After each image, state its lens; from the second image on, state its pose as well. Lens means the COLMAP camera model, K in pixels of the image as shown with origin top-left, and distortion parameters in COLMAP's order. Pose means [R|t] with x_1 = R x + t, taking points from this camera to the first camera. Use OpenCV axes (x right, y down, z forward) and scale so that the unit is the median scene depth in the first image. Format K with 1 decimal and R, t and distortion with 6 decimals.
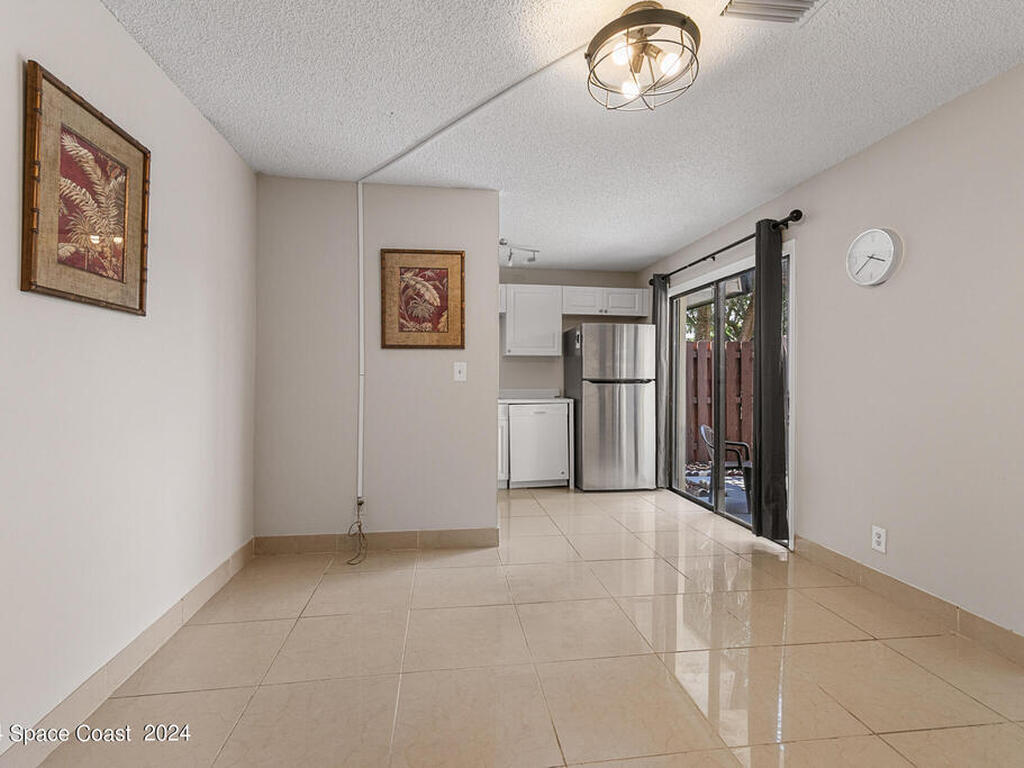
lens RADIAL K [[489.6, 0, 512.0], [0, 489.6, 384.0], [0, 0, 1]] dist [-0.000252, 0.000076]
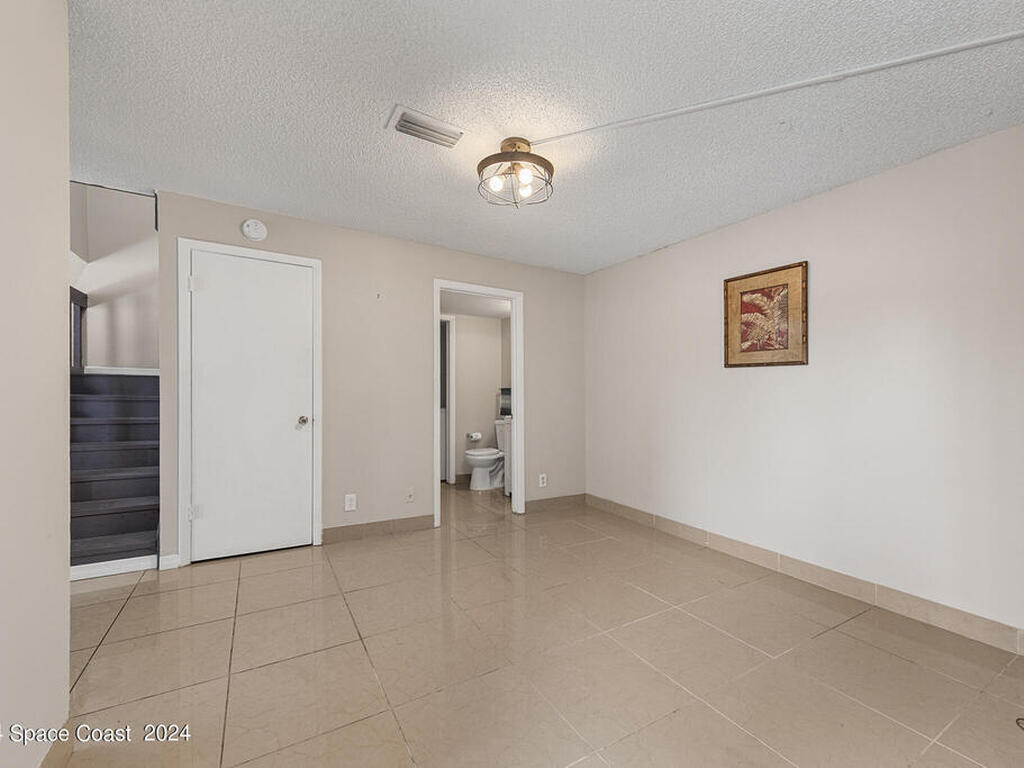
lens RADIAL K [[426.6, 0, 512.0], [0, 426.6, 384.0], [0, 0, 1]] dist [0.000949, 0.000011]
pose [[-0.925789, -0.010345, -0.377899, 0.398465], [-0.013548, 0.999891, 0.005817, -0.042225], [0.377798, 0.010505, -0.925829, 1.148273]]
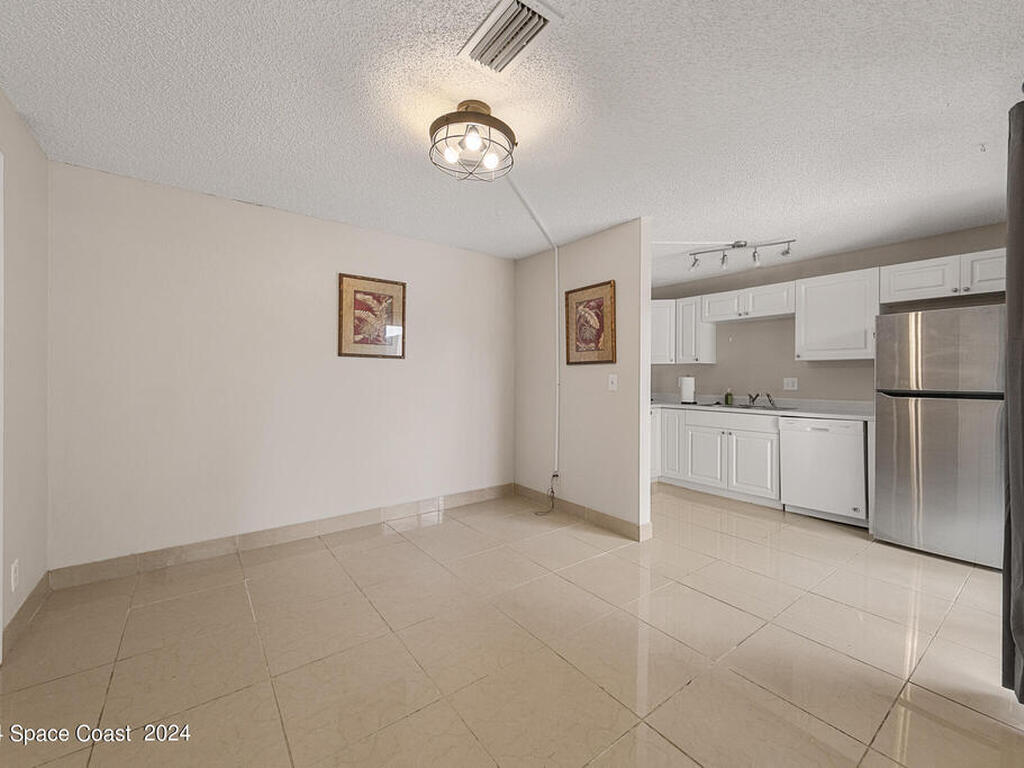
lens RADIAL K [[425.9, 0, 512.0], [0, 425.9, 384.0], [0, 0, 1]] dist [0.002467, 0.000042]
pose [[0.479056, 0.008533, -0.877743, 0.694091], [-0.012954, 0.999913, 0.002651, -0.020896], [0.877689, 0.010100, 0.479125, 0.300412]]
